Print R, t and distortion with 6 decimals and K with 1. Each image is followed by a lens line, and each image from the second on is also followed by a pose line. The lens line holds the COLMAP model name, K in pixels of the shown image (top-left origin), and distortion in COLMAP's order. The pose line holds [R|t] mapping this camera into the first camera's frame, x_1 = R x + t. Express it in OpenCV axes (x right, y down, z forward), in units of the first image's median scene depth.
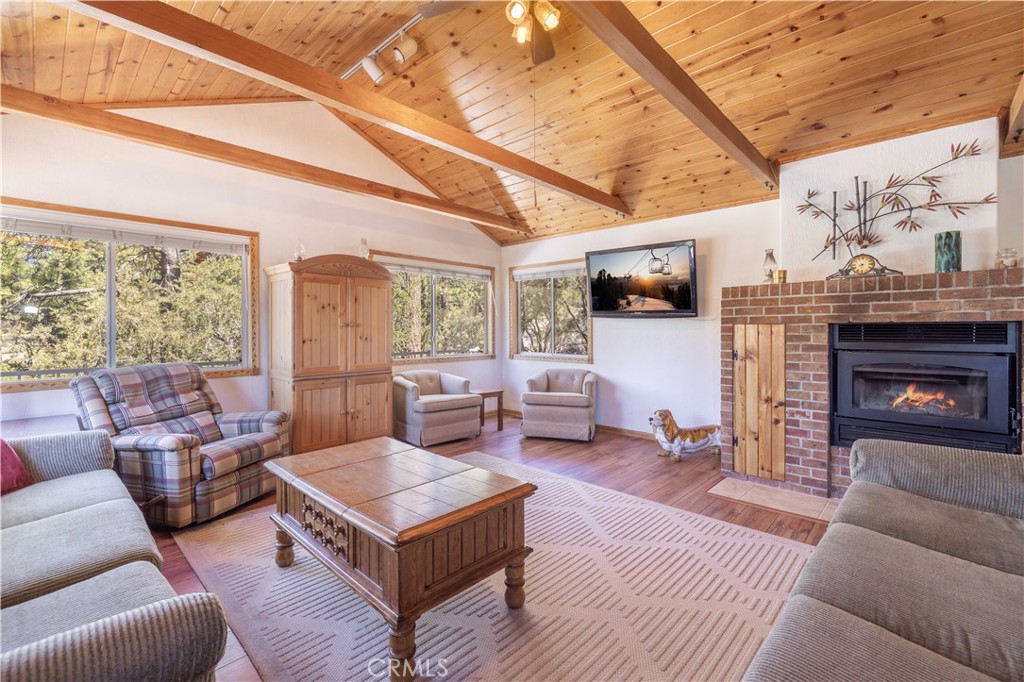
lens RADIAL K [[442.0, 0, 491.5], [0, 442.0, 334.0], [0, 0, 1]] dist [0.004366, 0.000135]
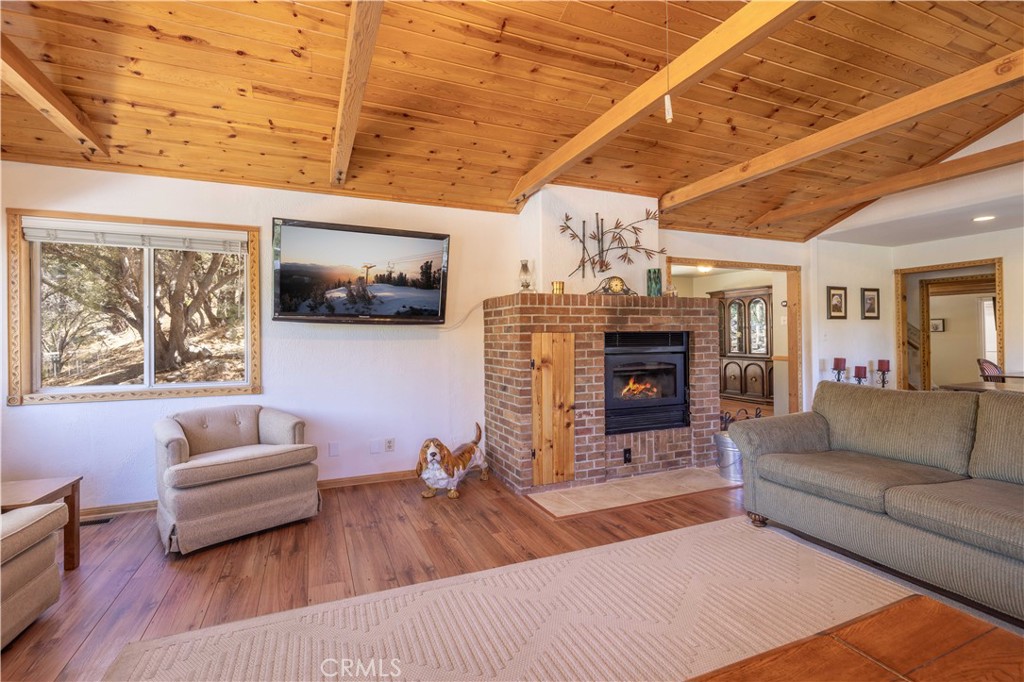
lens RADIAL K [[442.0, 0, 491.5], [0, 442.0, 334.0], [0, 0, 1]] dist [0.004366, 0.000135]
pose [[0.390381, 0.004929, 0.920640, -0.412662], [0.017736, 0.999760, -0.012873, -0.008697], [-0.920483, 0.021353, 0.390200, 0.784637]]
